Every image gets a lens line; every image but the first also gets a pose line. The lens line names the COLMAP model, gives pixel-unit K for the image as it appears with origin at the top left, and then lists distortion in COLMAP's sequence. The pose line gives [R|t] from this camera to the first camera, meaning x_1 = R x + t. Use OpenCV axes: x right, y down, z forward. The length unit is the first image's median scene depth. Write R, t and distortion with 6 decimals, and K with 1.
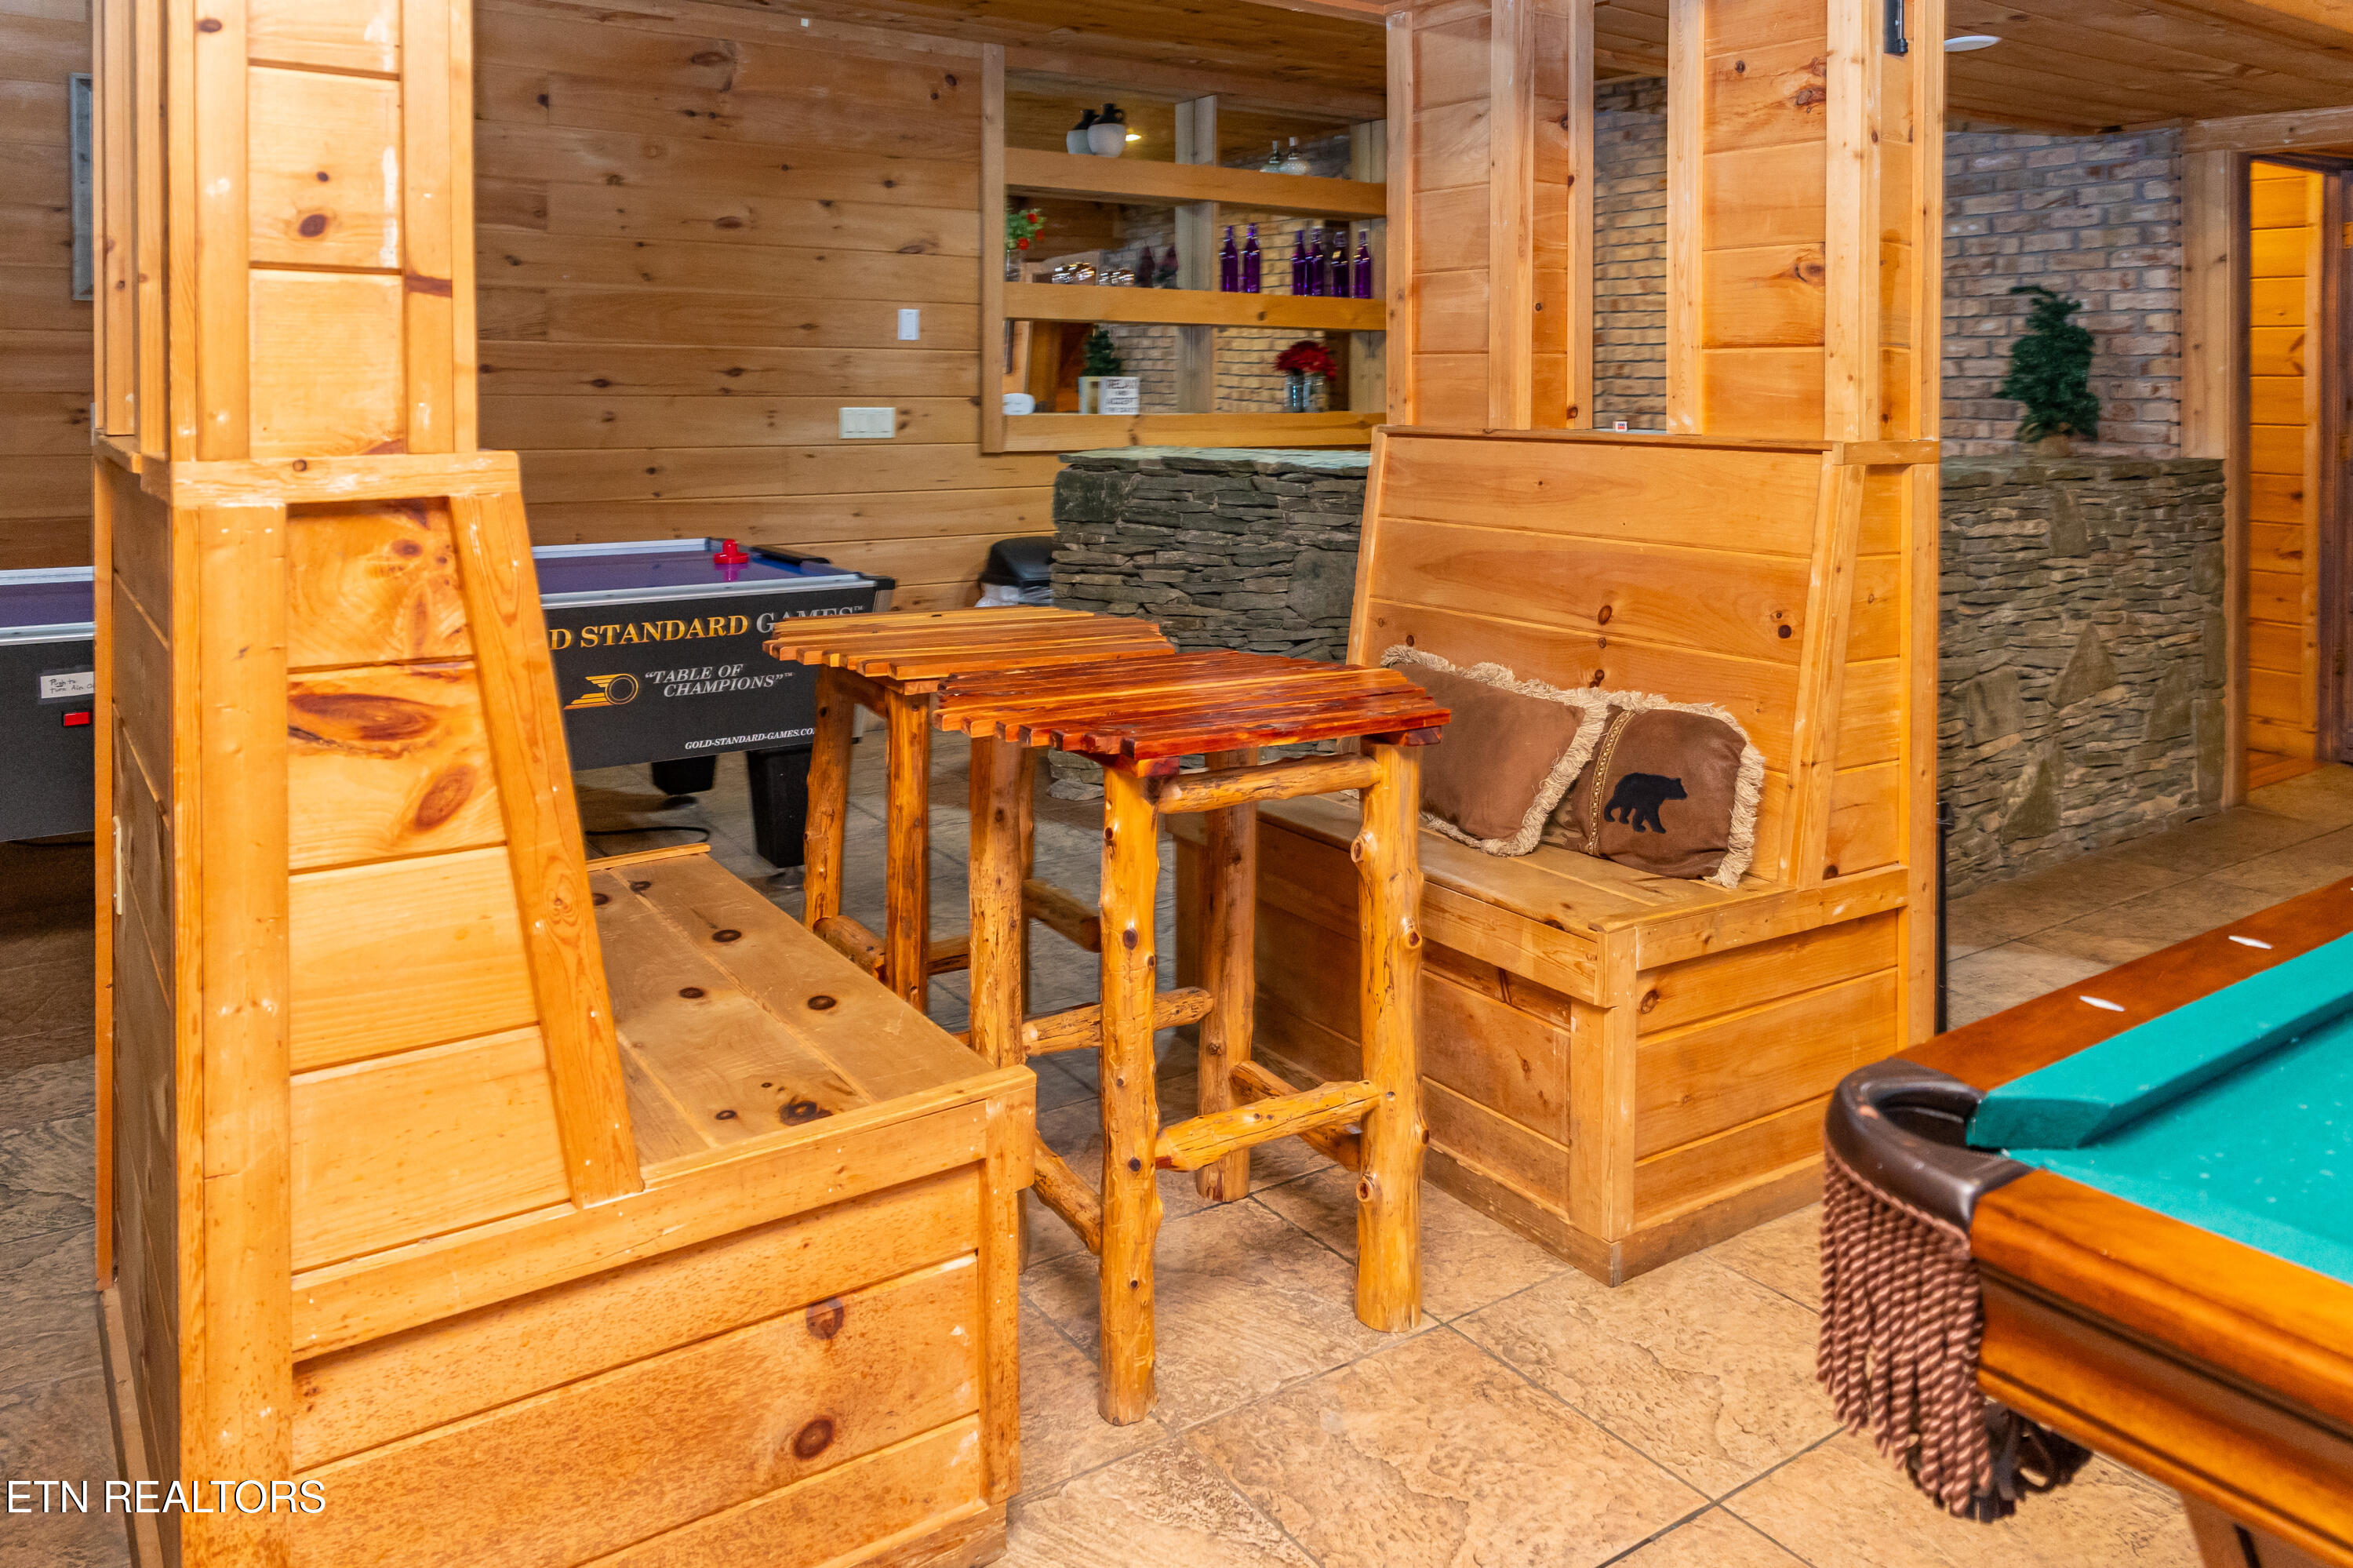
lens RADIAL K [[1679.2, 0, 1235.3], [0, 1679.2, 413.7], [0, 0, 1]] dist [0.005689, -0.001813]
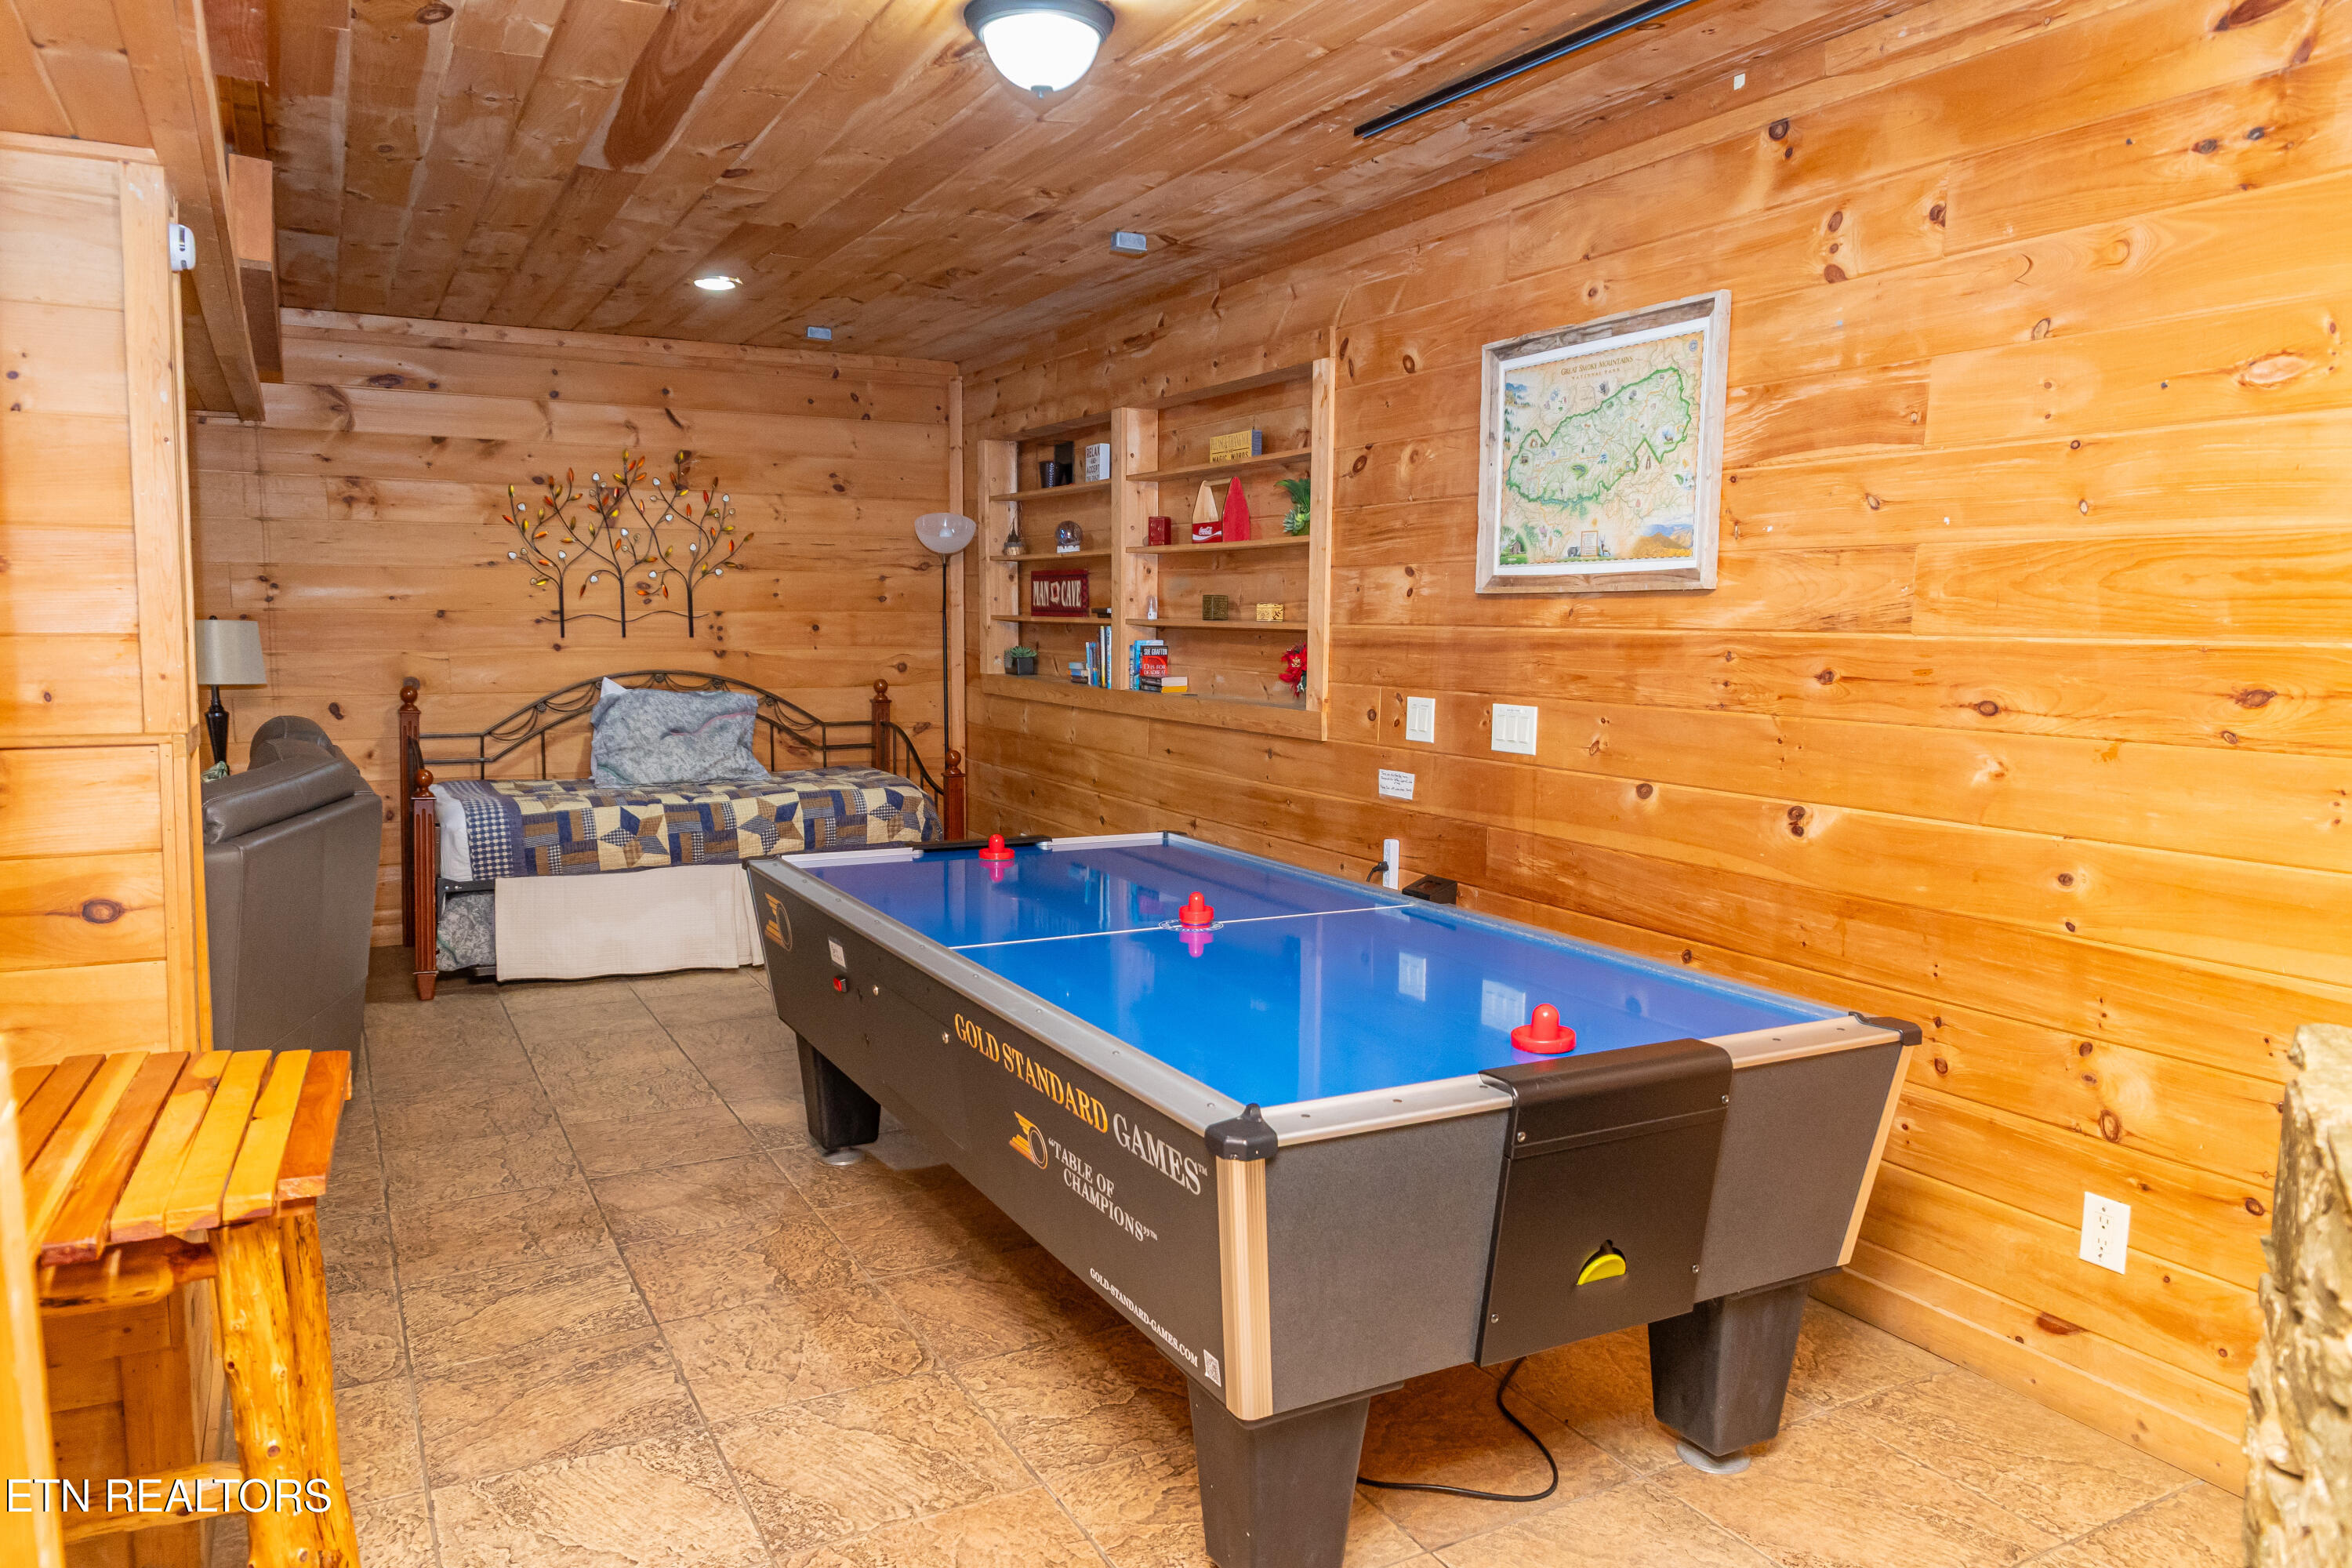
lens RADIAL K [[1678.4, 0, 1175.0], [0, 1678.4, 805.4], [0, 0, 1]] dist [0.005689, -0.001813]
pose [[-0.109998, 0.104078, -0.988468, 0.212623], [-0.031027, 0.993658, 0.108077, -0.039457], [0.993447, 0.042557, -0.106071, 0.824223]]
